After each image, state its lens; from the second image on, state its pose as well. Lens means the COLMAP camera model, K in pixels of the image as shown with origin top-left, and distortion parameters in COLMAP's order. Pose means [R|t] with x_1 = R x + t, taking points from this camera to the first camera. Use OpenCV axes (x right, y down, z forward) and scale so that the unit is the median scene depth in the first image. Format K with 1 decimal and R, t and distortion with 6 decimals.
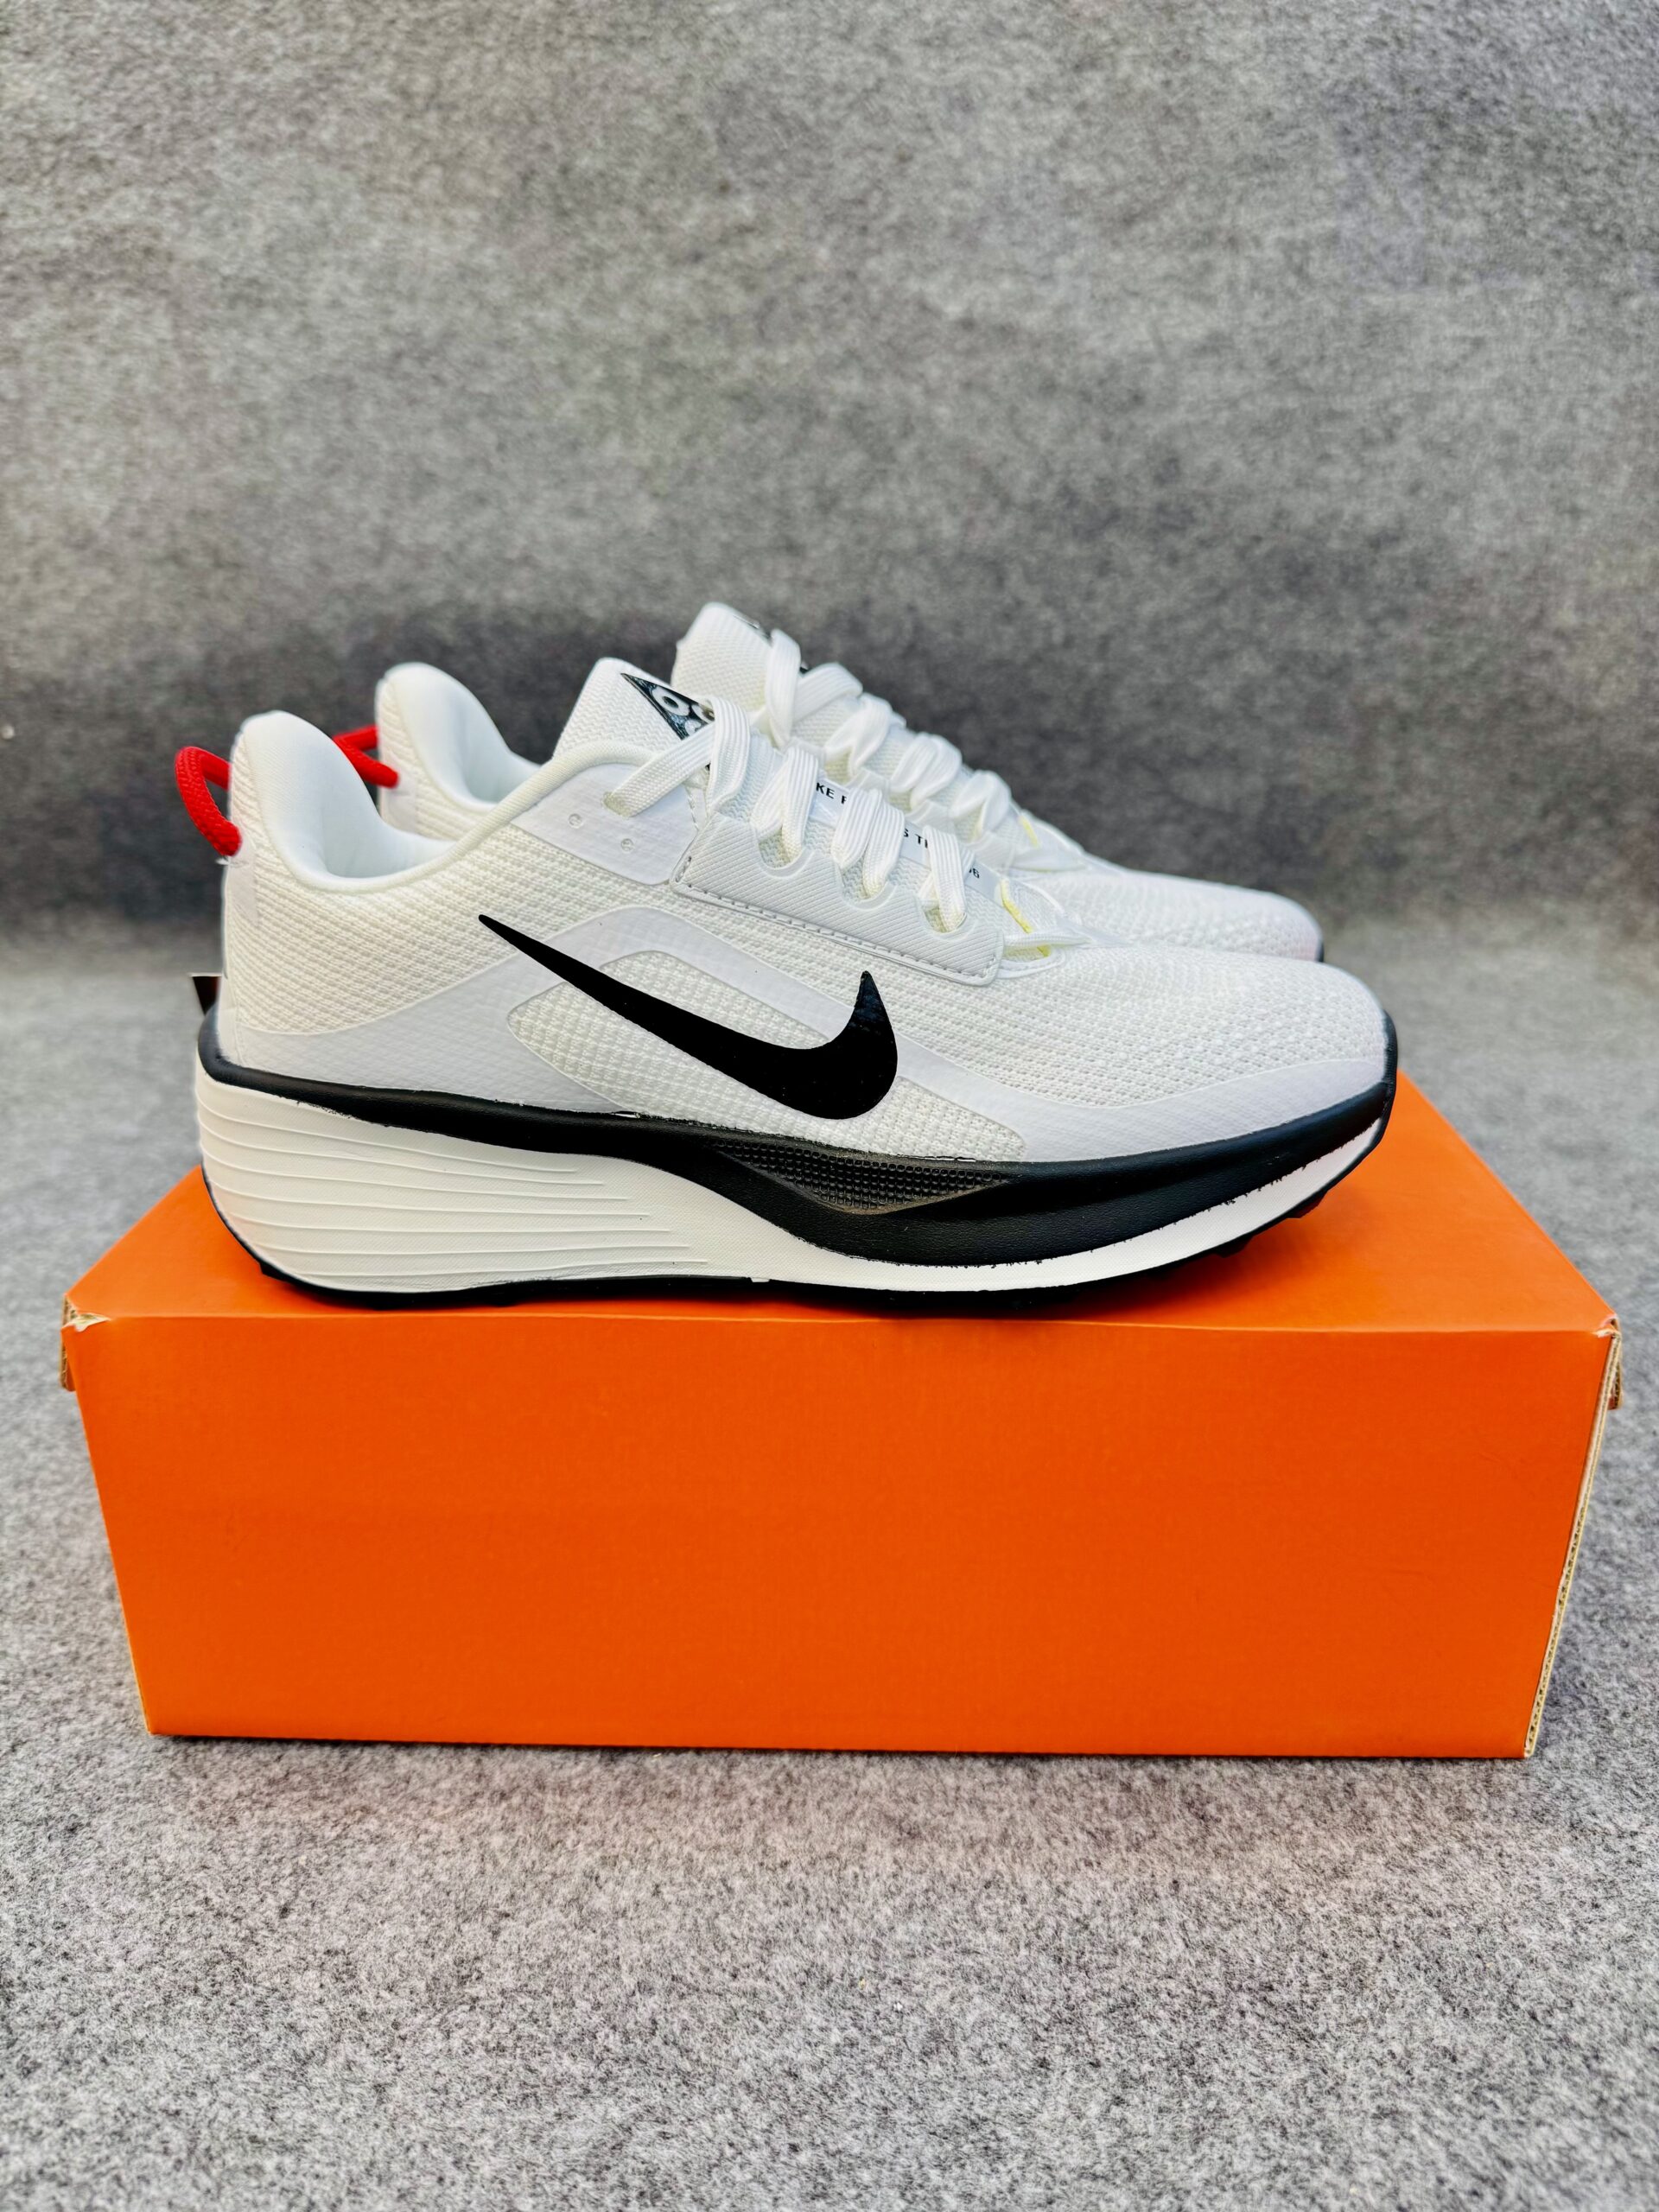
lens RADIAL K [[1556.0, 0, 812.8], [0, 1556.0, 1145.0], [0, 0, 1]] dist [-0.044704, 0.010480]
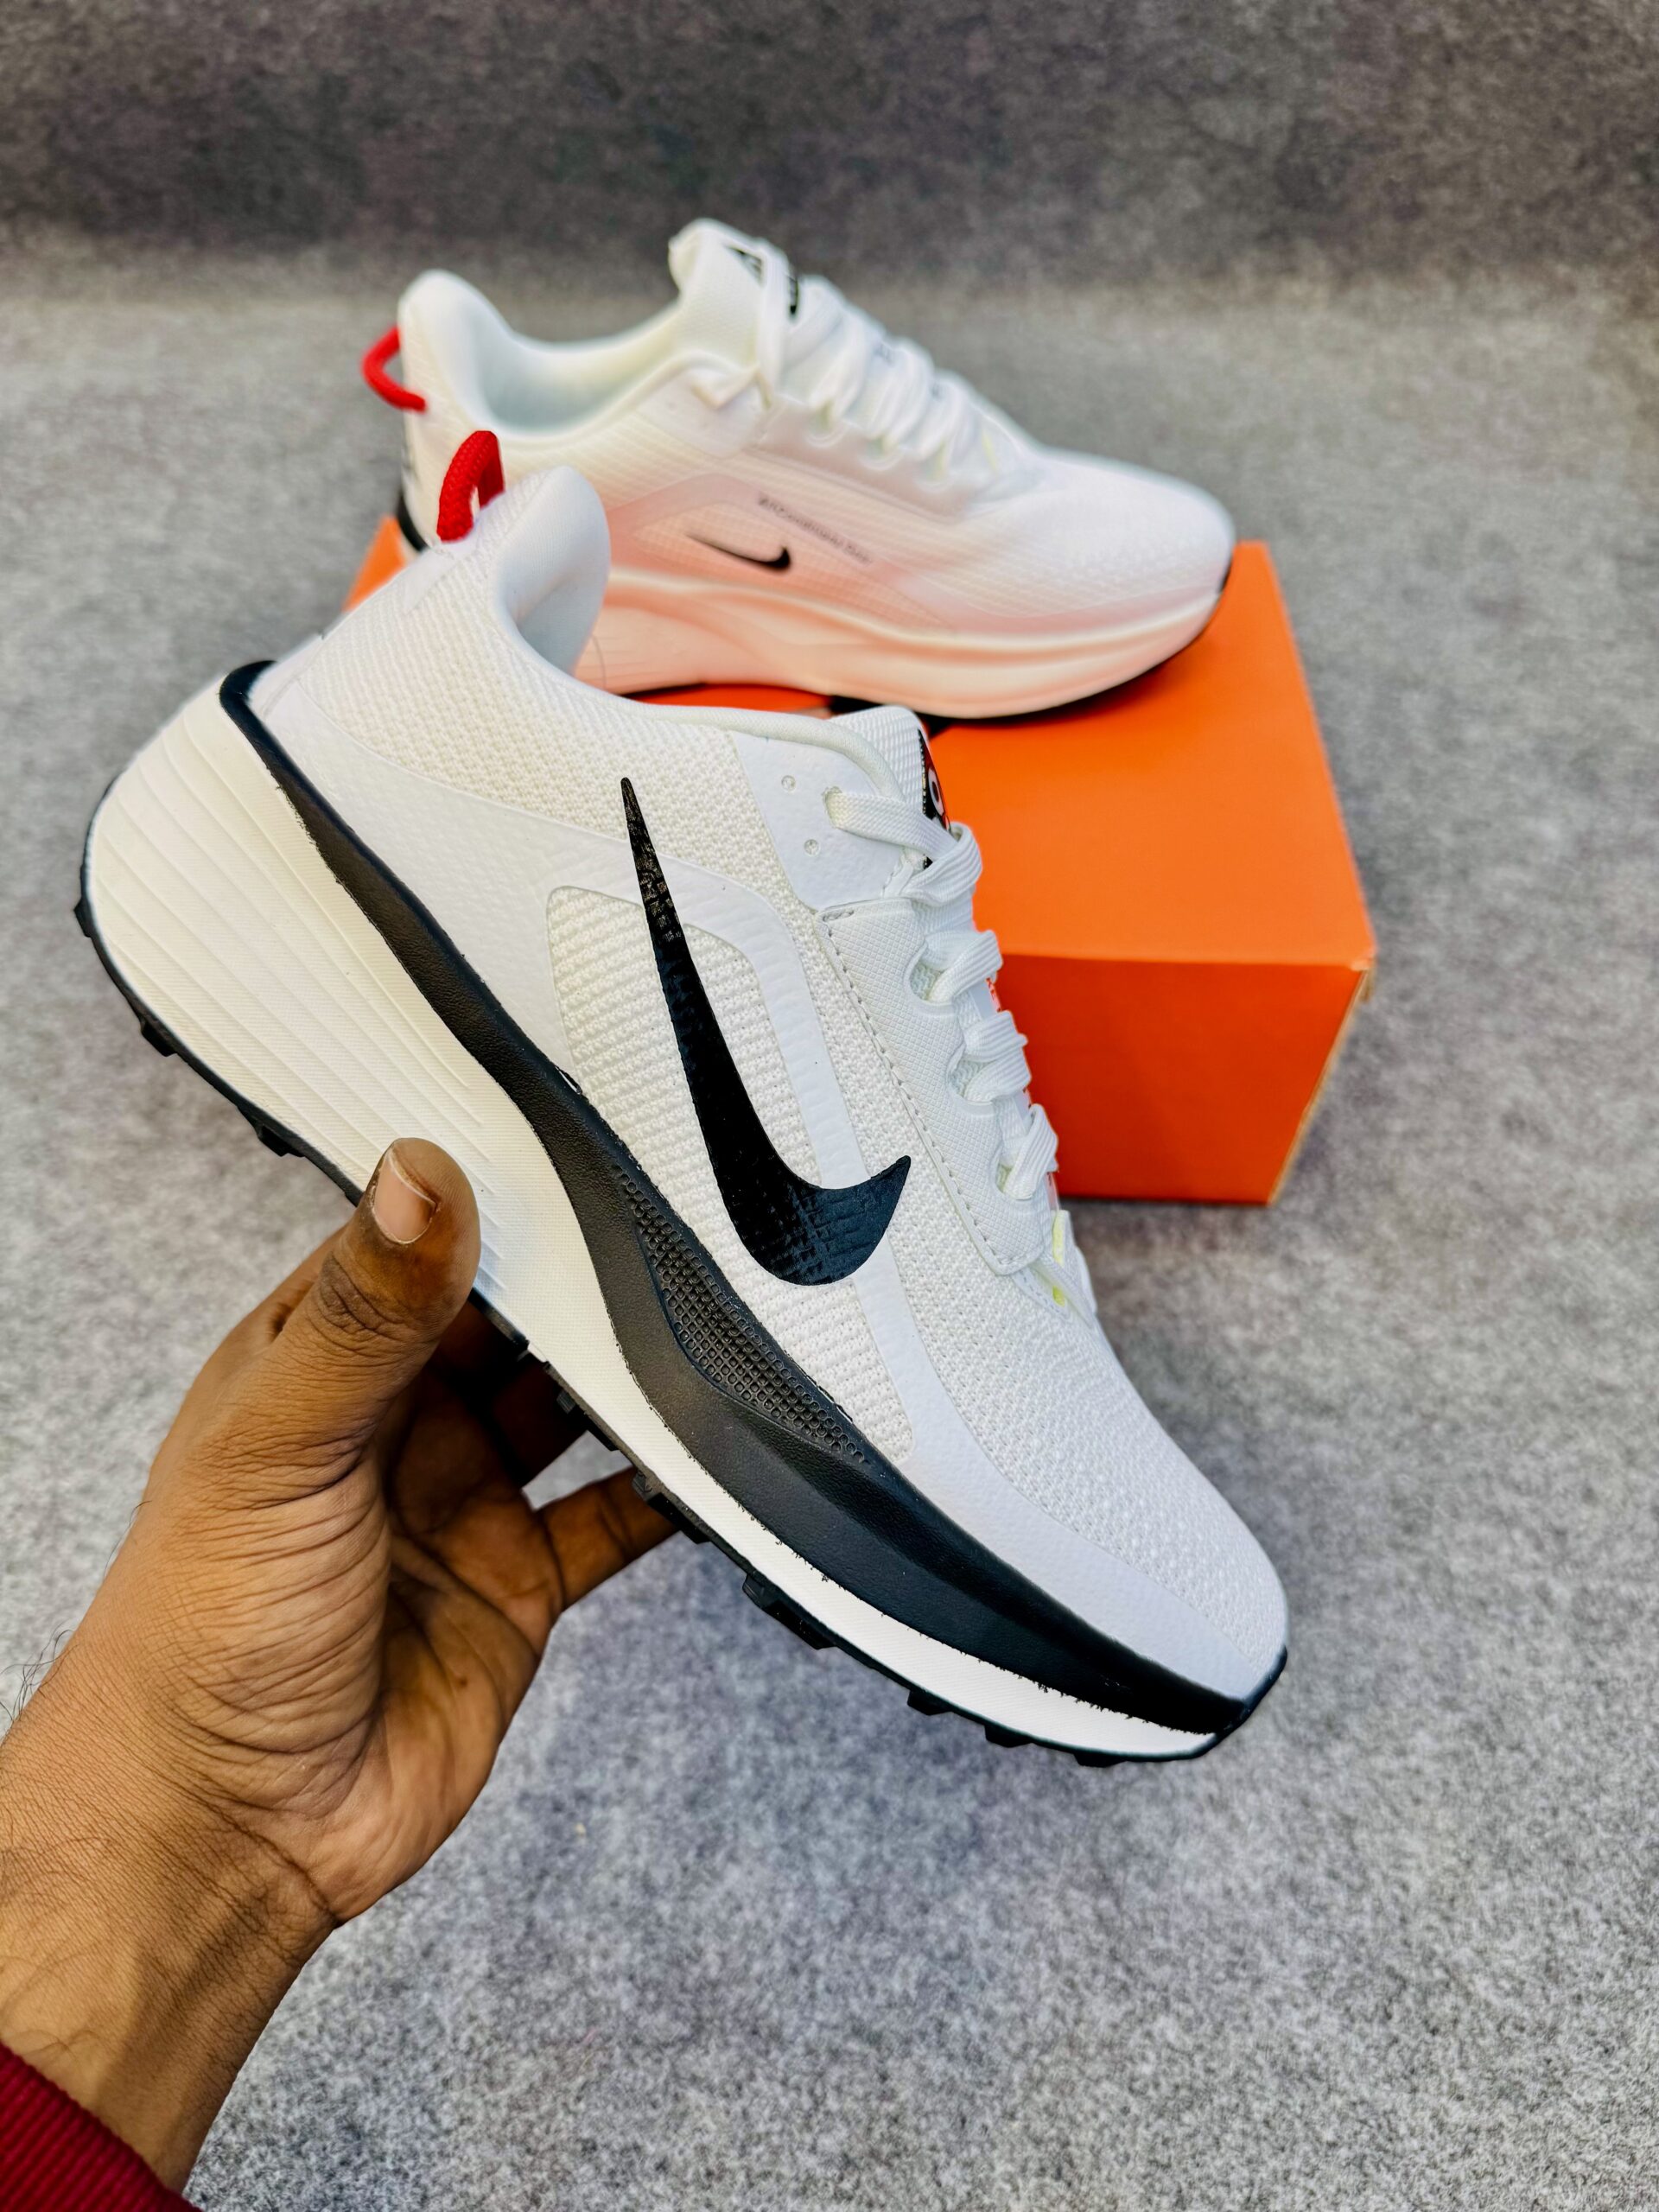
lens RADIAL K [[1556.0, 0, 808.7], [0, 1556.0, 1094.2], [0, 0, 1]] dist [-0.044704, 0.010480]
pose [[0.999710, 0.021155, 0.011470, 0.004024], [-0.024064, 0.878396, 0.477327, -0.156208], [0.000023, -0.477464, 0.878651, -0.096535]]
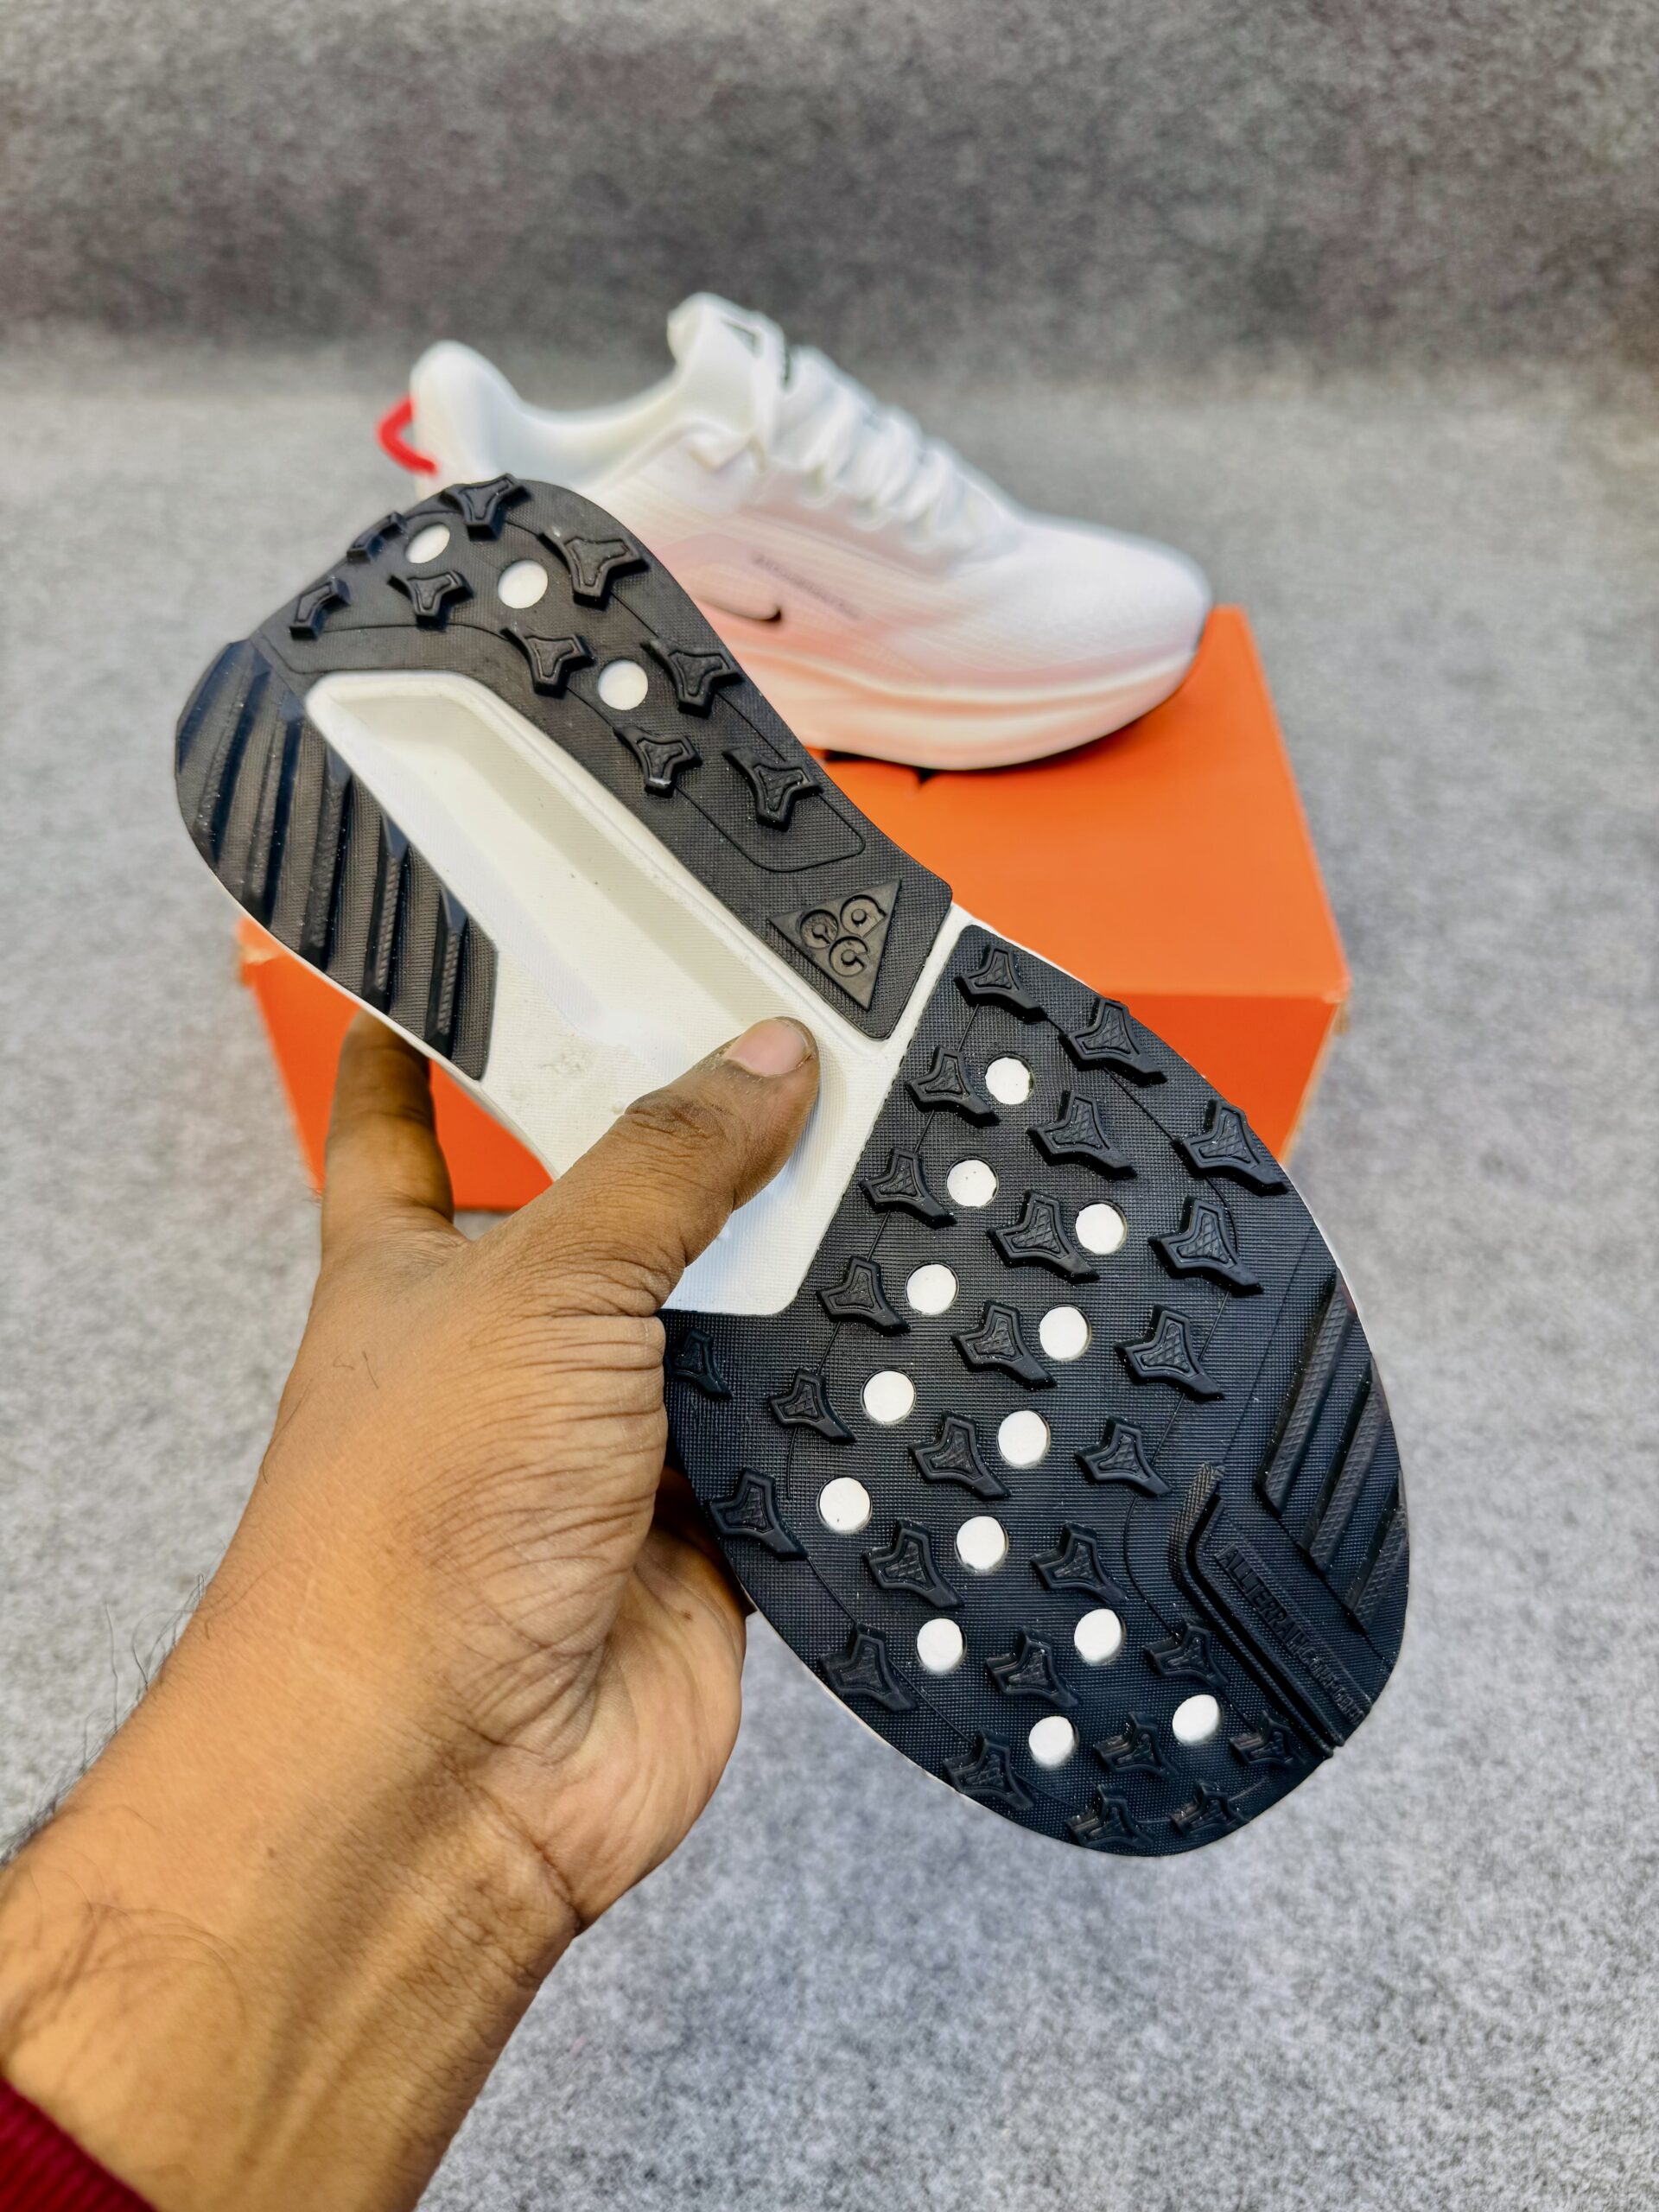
lens RADIAL K [[1556.0, 0, 811.6], [0, 1556.0, 1110.0], [0, 0, 1]] dist [-0.044704, 0.010480]
pose [[0.999698, 0.021994, 0.010974, 0.007734], [-0.024574, 0.903578, 0.427719, -0.141388], [-0.000508, -0.427859, 0.903845, -0.121253]]
